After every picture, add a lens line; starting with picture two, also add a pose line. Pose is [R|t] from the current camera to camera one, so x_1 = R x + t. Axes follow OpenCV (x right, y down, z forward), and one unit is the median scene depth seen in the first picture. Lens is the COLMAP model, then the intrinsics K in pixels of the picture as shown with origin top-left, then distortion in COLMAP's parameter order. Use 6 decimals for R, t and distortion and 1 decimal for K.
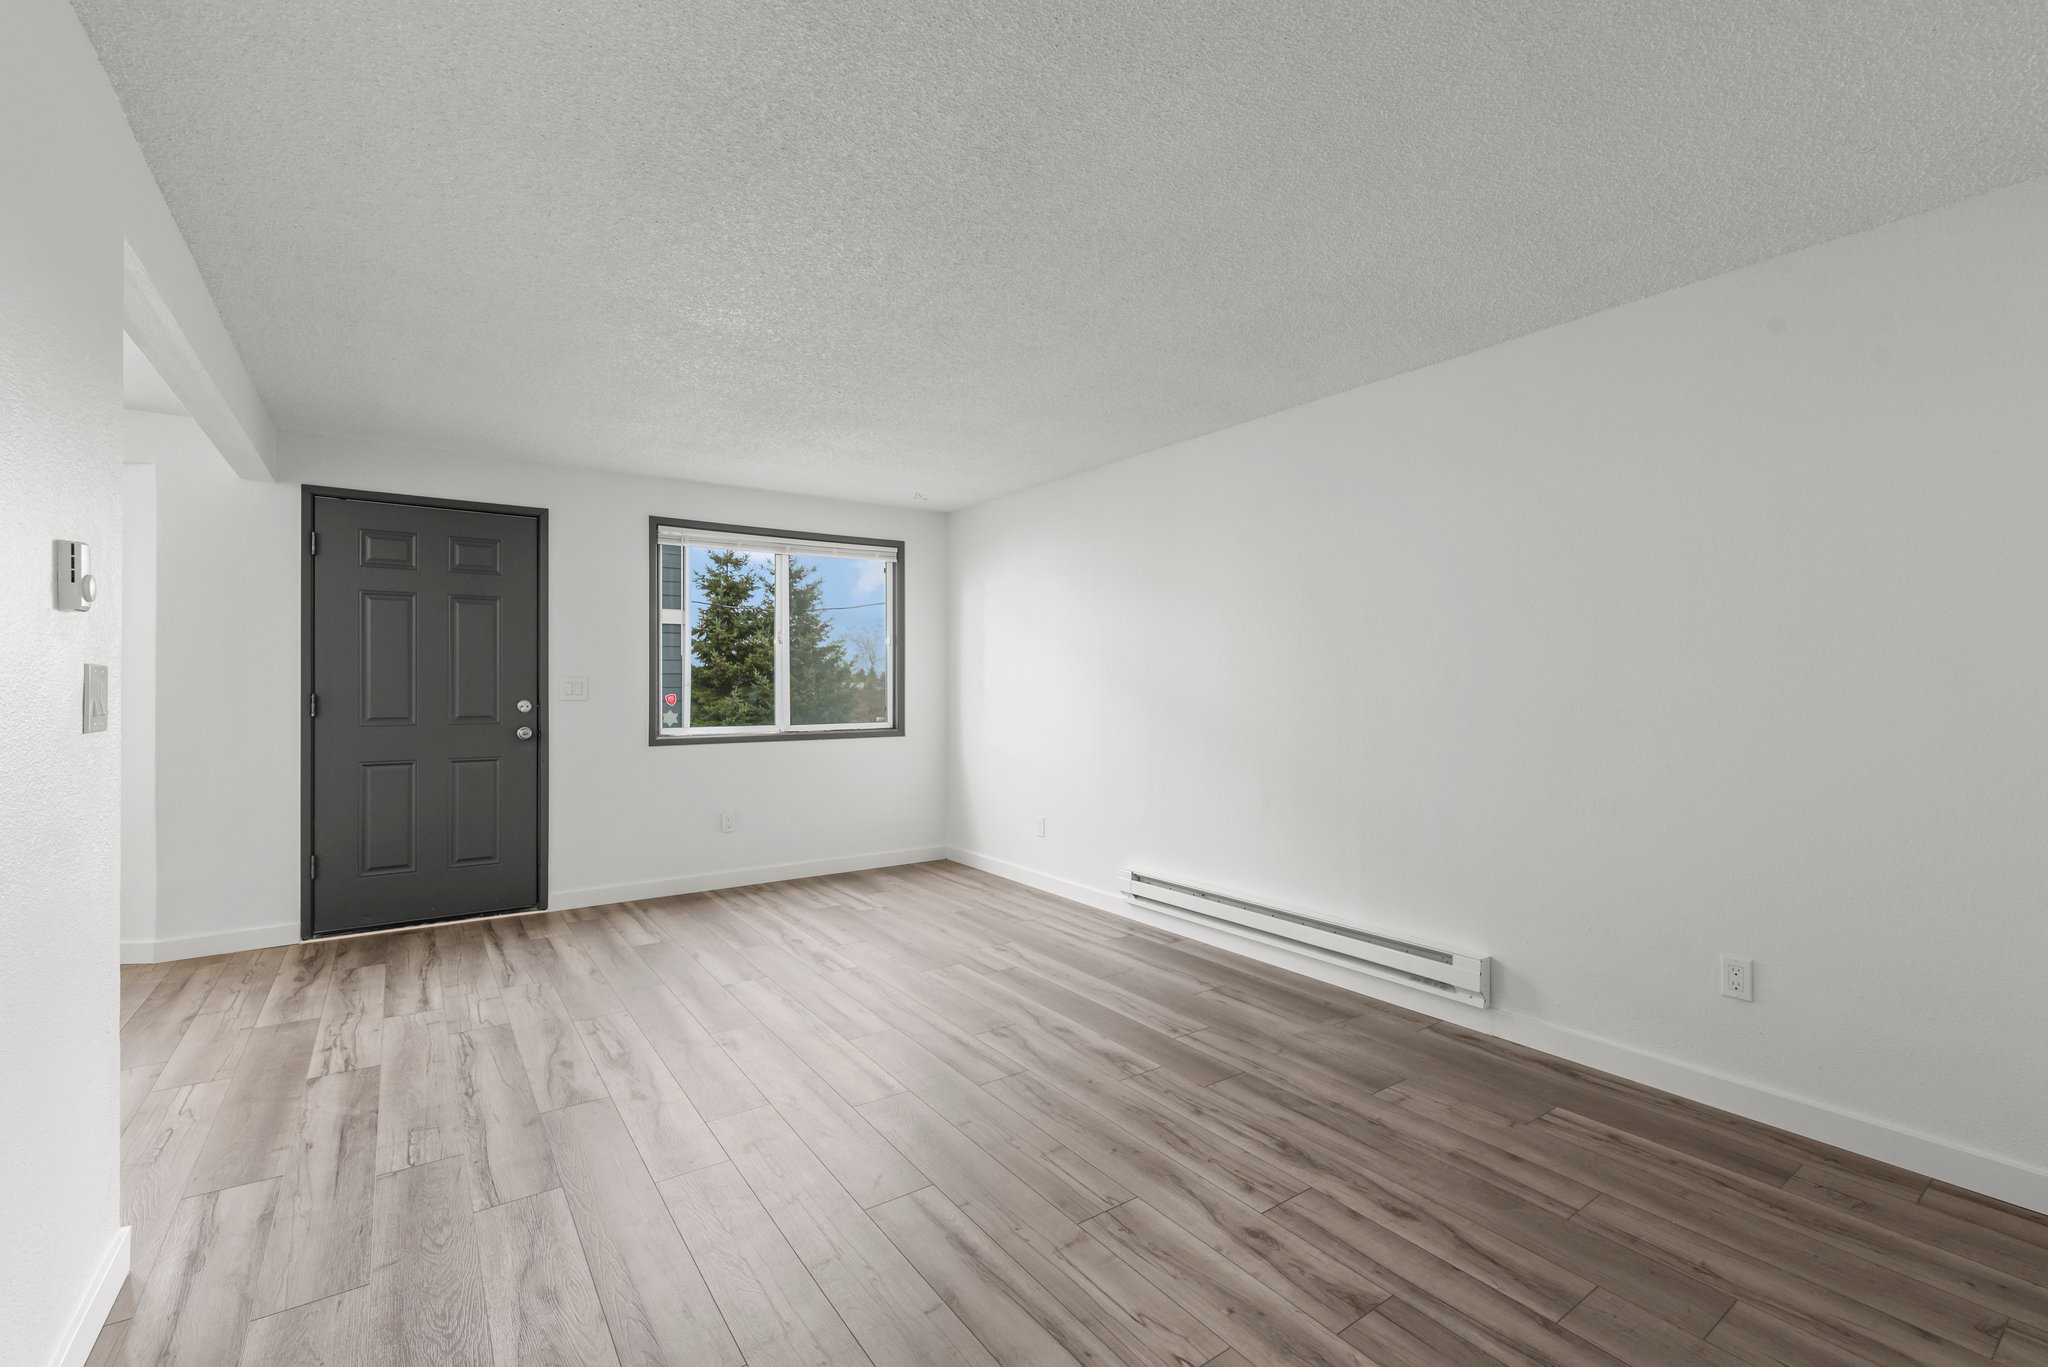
lens RADIAL K [[903.7, 0, 1021.4], [0, 903.7, 671.6], [0, 0, 1]] dist [0.001087, 0.000532]
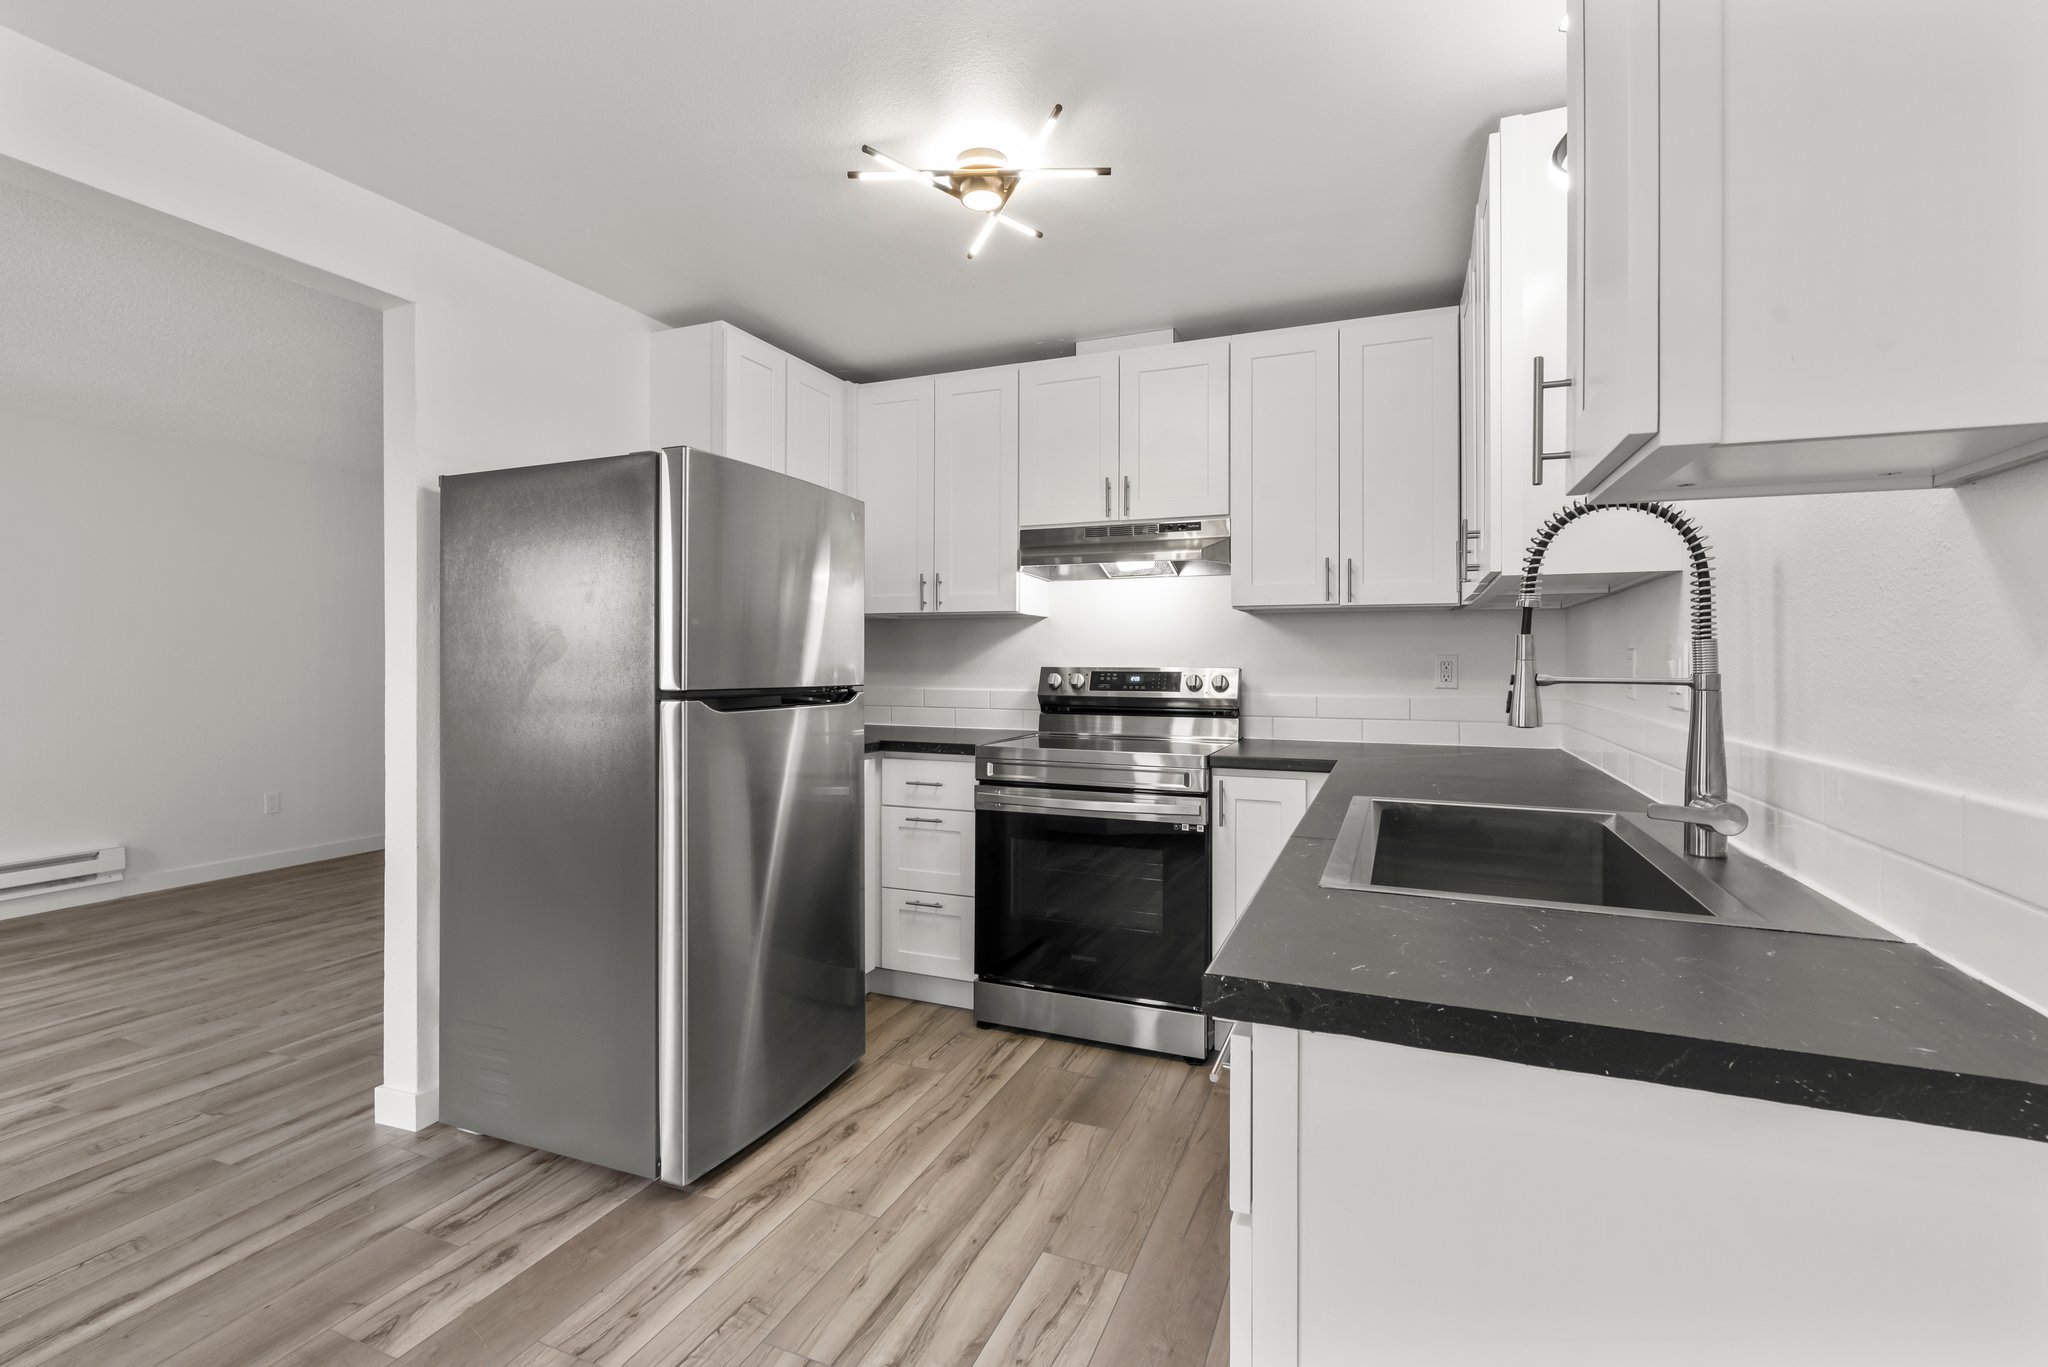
lens RADIAL K [[923.4, 0, 1023.3], [0, 923.4, 657.1], [0, 0, 1]] dist [0.000061, -0.000219]
pose [[-0.541448, 0.000393, 0.840734, -1.925682], [-0.006094, 0.999972, -0.004391, 0.003529], [-0.840712, -0.007501, -0.541431, 0.705556]]
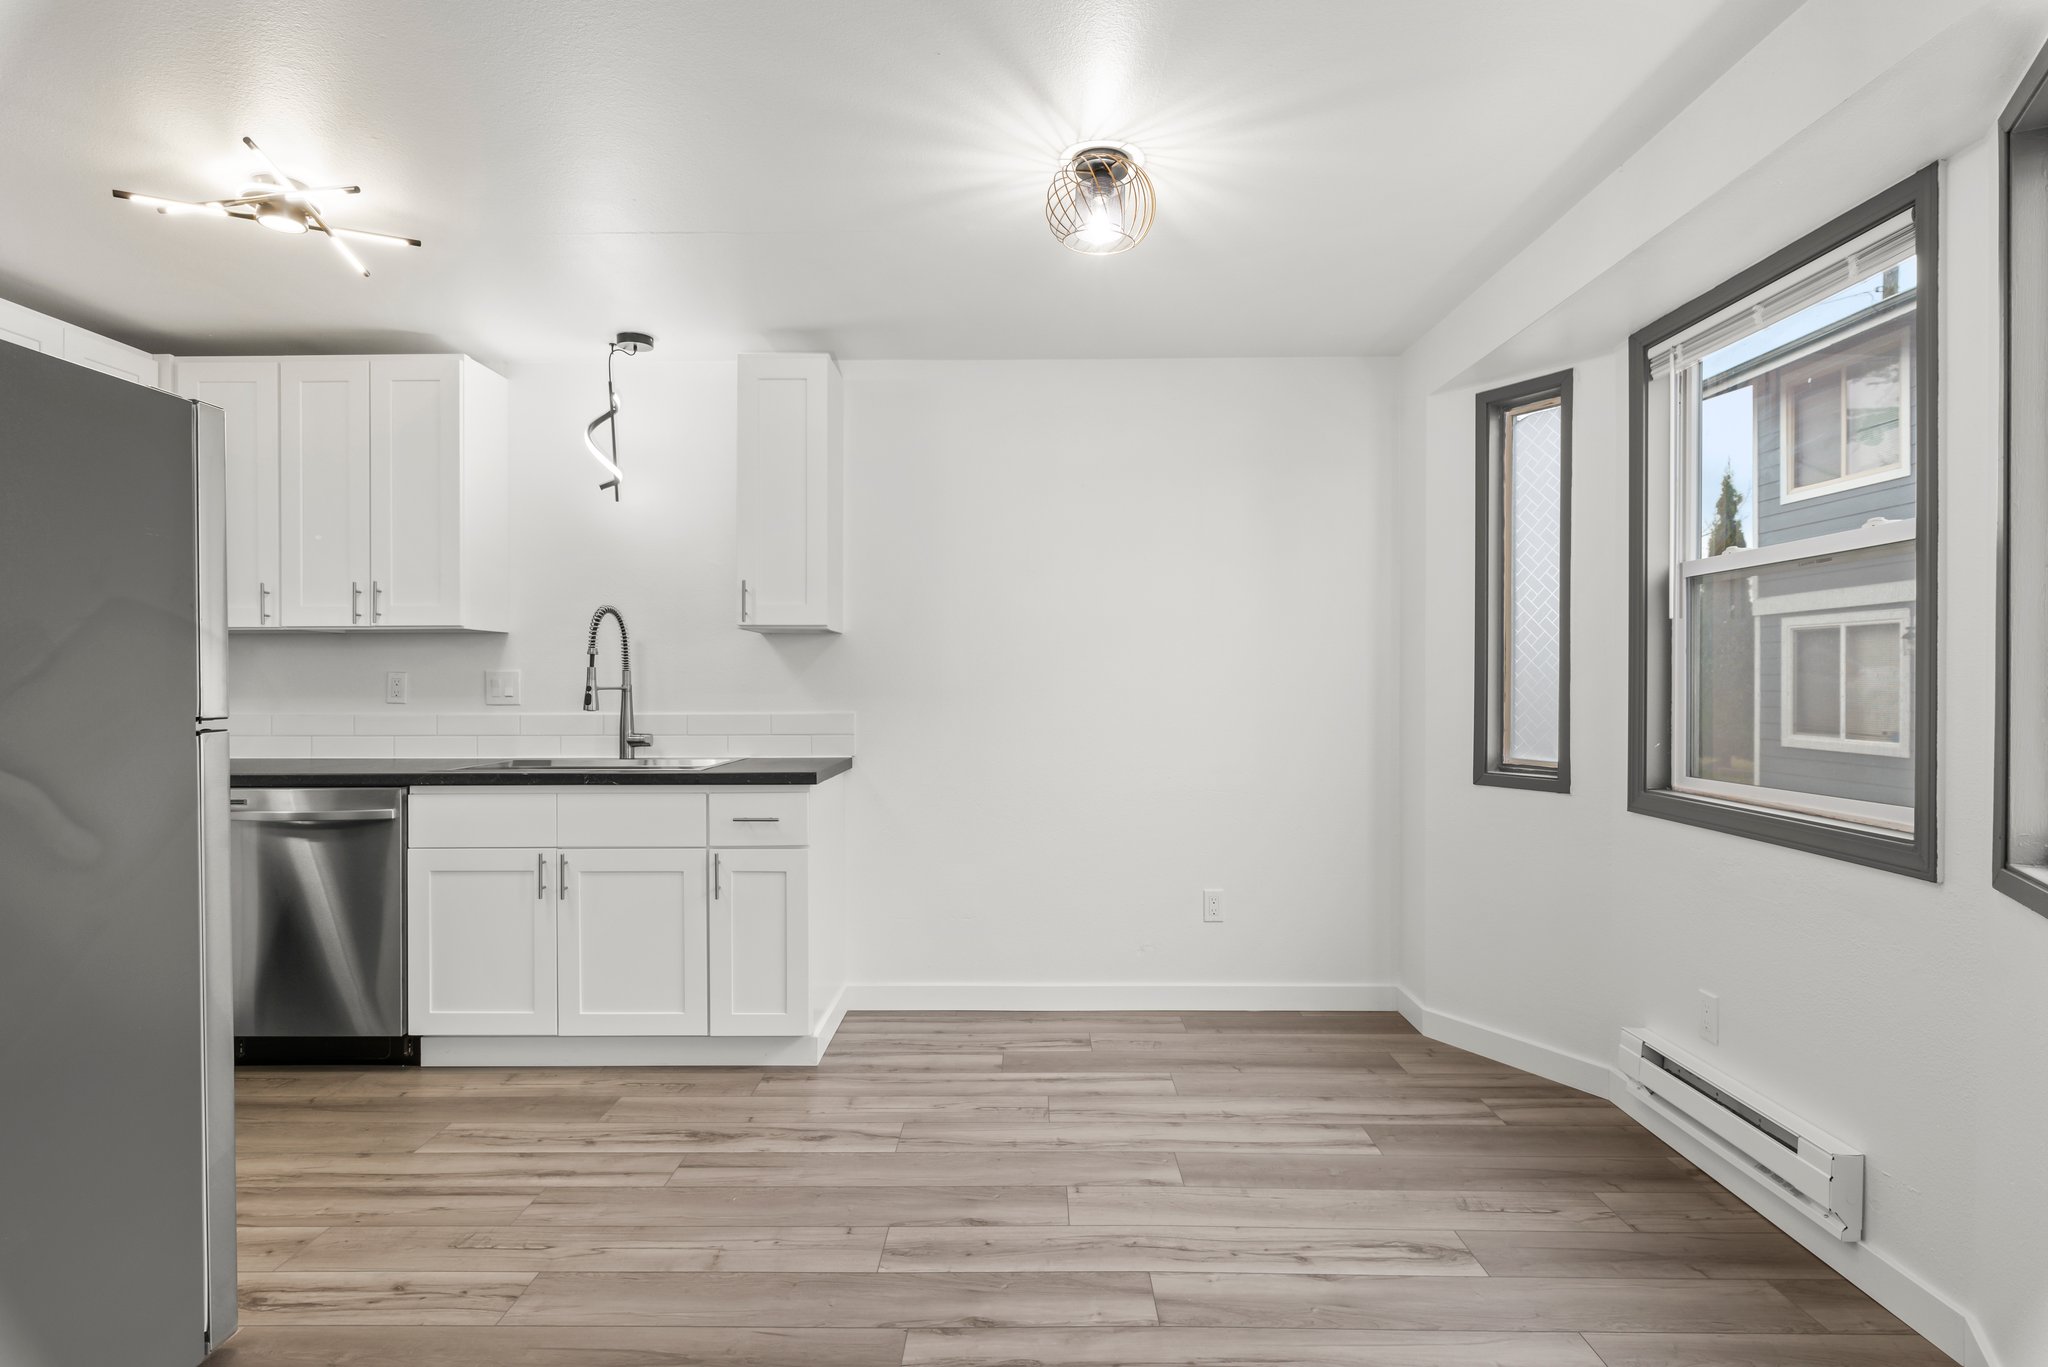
lens RADIAL K [[1062.1, 0, 1024.0], [0, 1062.1, 683.5], [0, 0, 1]] dist [-0.001089, -0.000392]
pose [[-0.573587, 0.002507, -0.819141, -0.756837], [0.005615, 0.999984, -0.000871, 0.011385], [0.819125, -0.005099, -0.573592, 1.423681]]
